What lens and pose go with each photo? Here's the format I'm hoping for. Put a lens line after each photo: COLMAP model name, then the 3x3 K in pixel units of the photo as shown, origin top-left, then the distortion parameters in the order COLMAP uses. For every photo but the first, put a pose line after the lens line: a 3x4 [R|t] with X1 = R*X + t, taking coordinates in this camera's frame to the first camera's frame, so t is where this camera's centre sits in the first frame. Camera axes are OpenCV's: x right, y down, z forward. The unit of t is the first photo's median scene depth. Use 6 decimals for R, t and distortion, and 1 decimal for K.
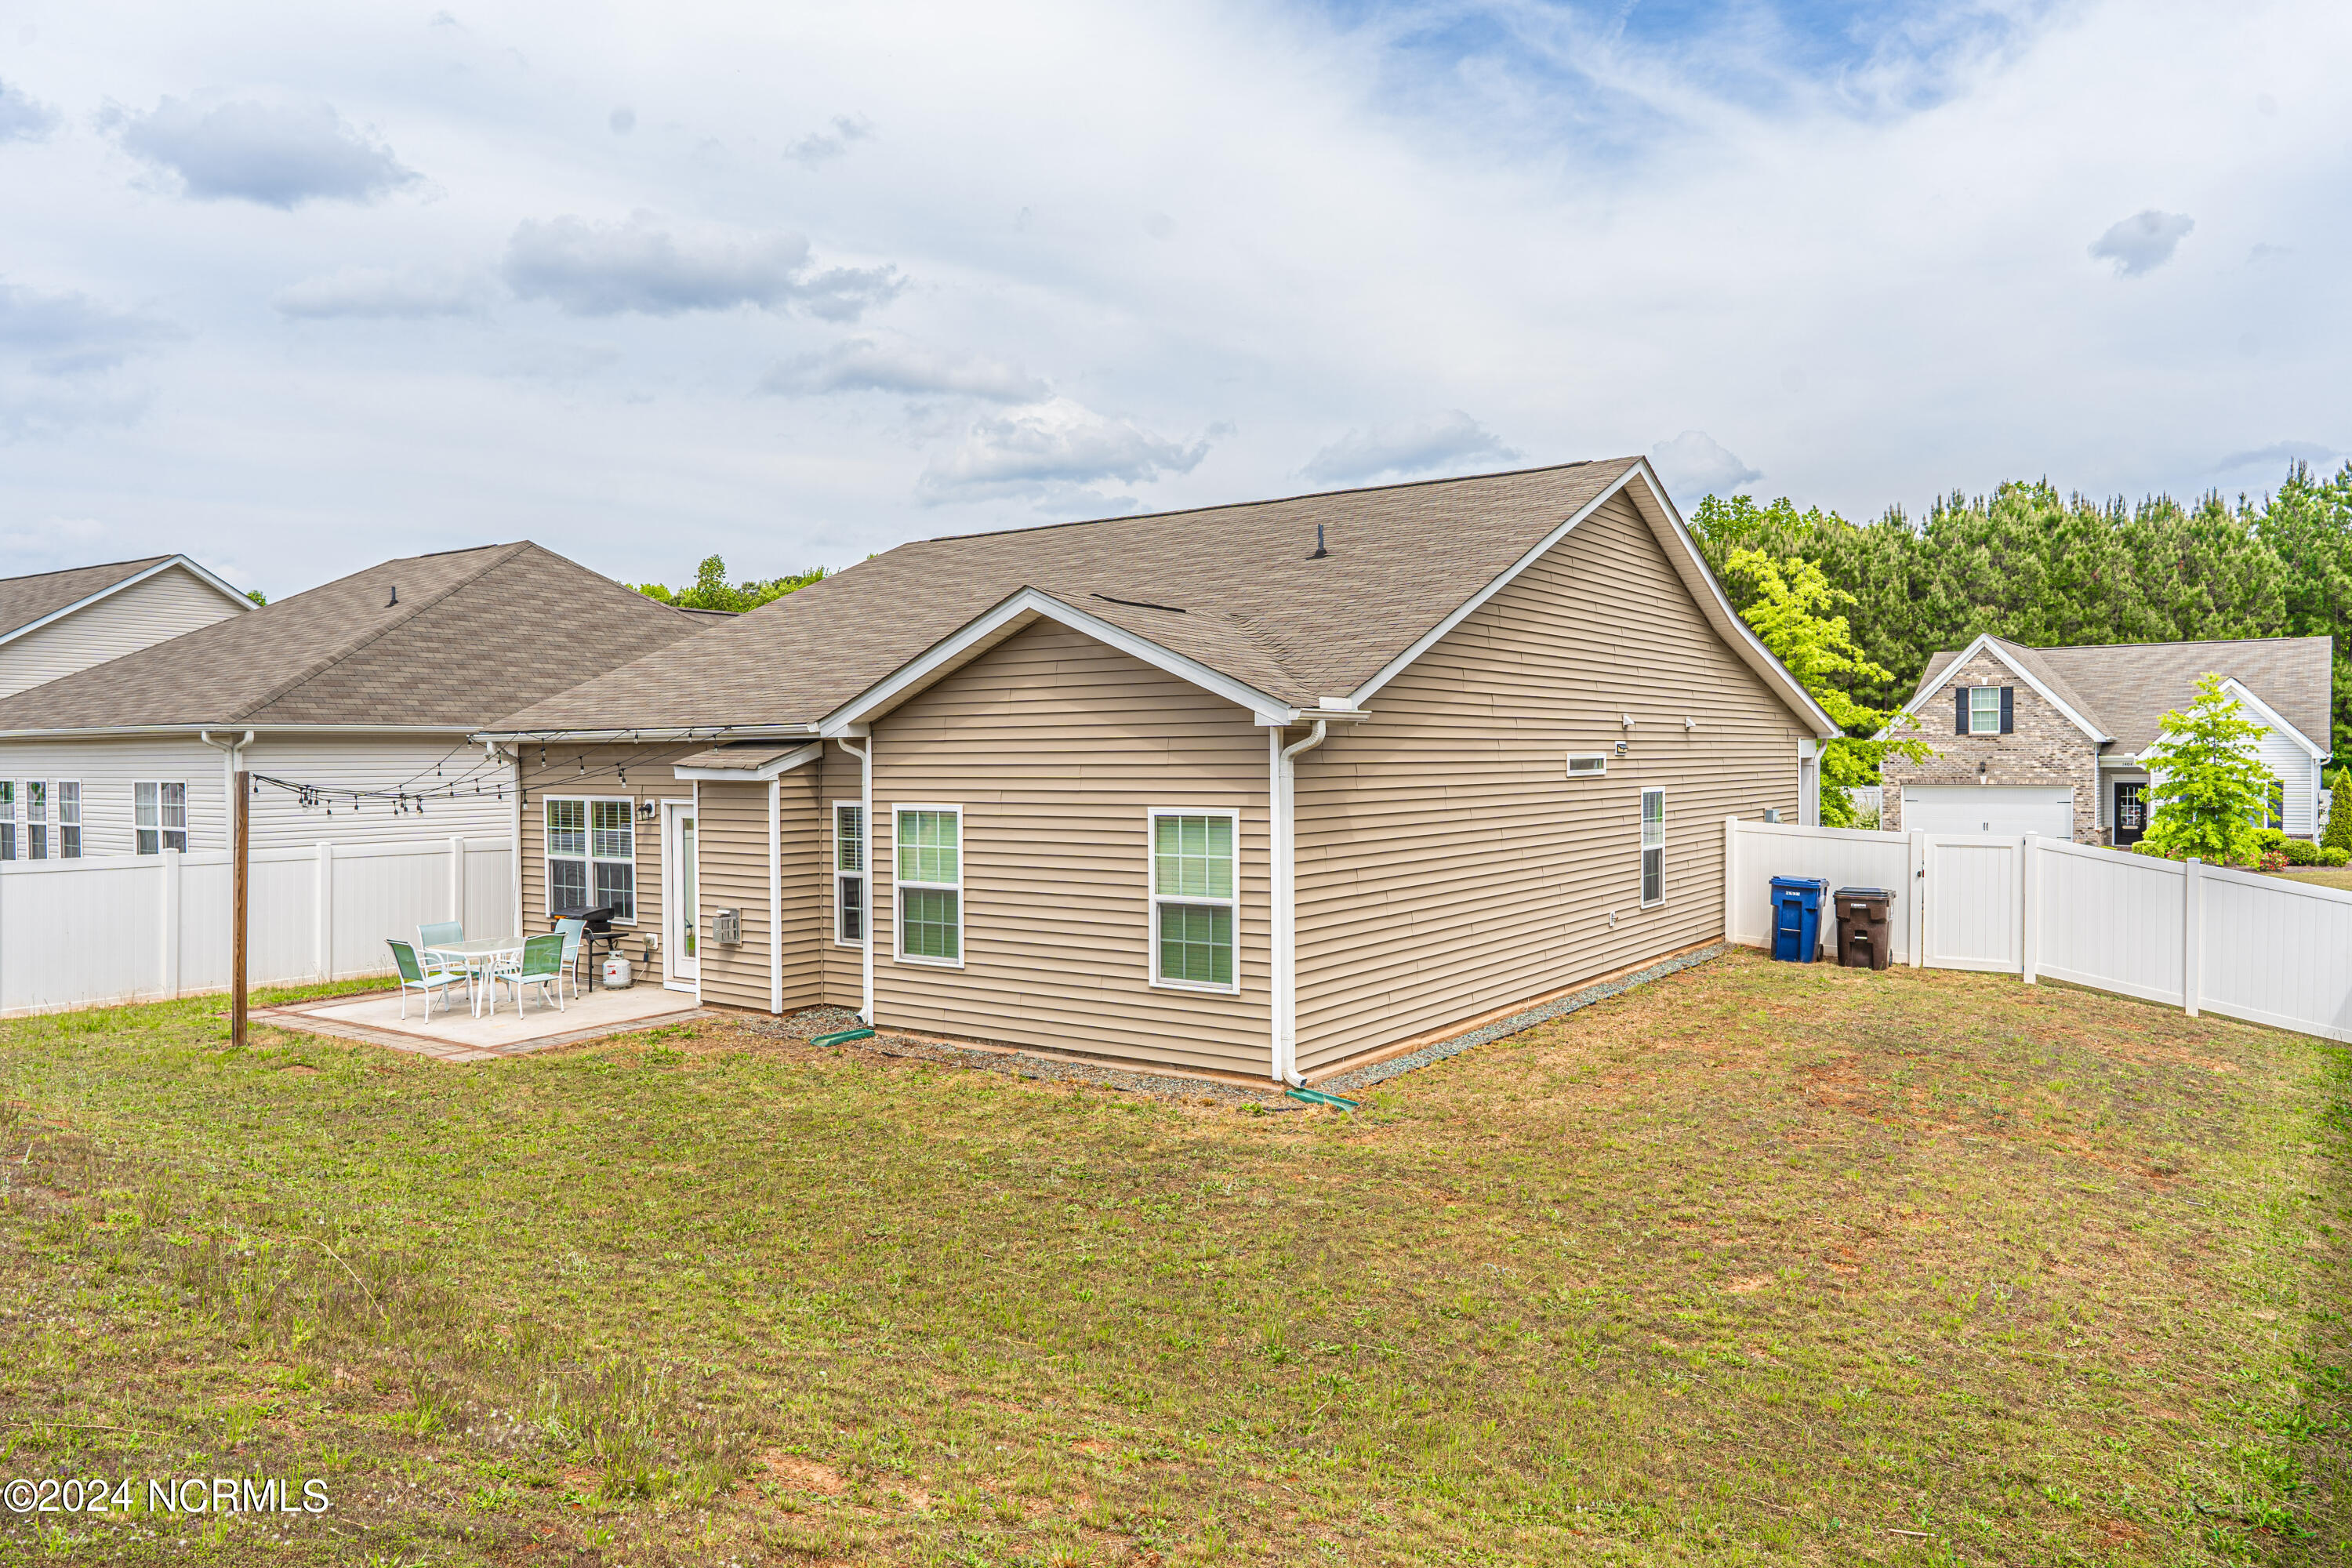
lens RADIAL K [[1584.1, 0, 1189.4], [0, 1584.1, 786.1], [0, 0, 1]] dist [-0.000561, 0.003870]
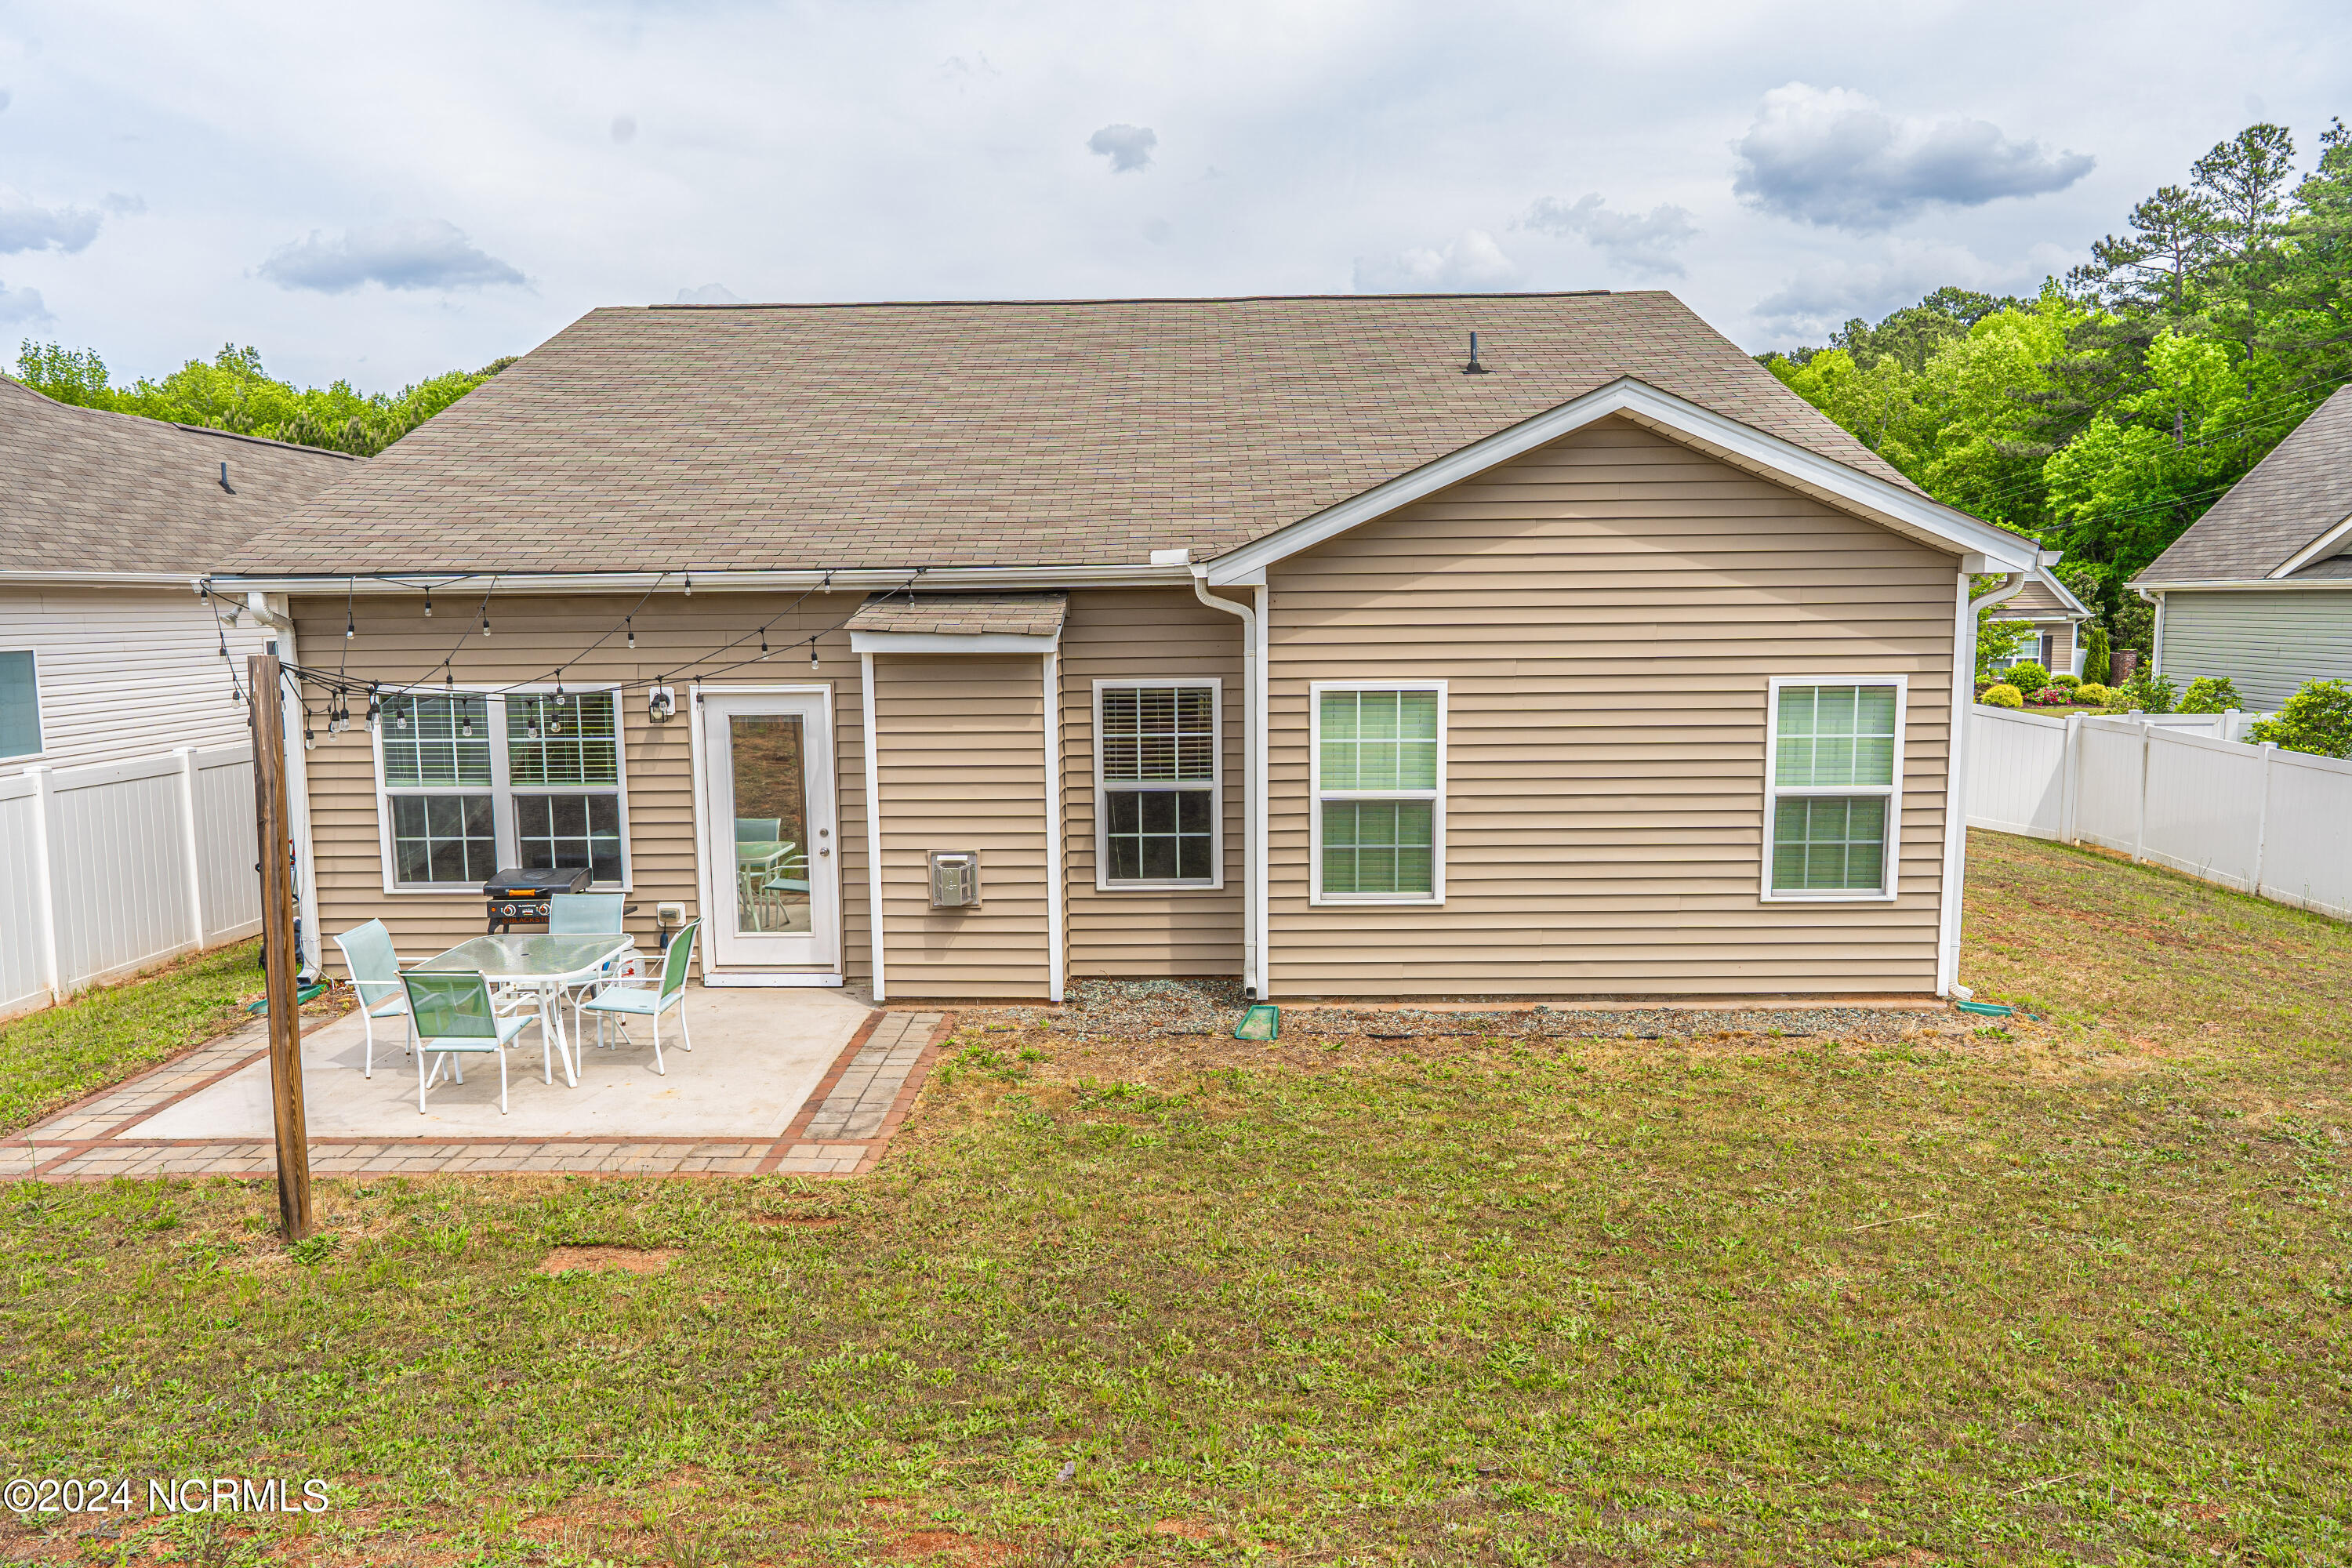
lens RADIAL K [[1584.1, 0, 1174.4], [0, 1584.1, 786.3], [0, 0, 1]] dist [-0.000561, 0.003870]
pose [[0.827022, -0.068646, 0.557962, -0.582730], [0.016018, 0.994991, 0.098671, -0.011845], [-0.561941, -0.072666, 0.823979, 0.424370]]
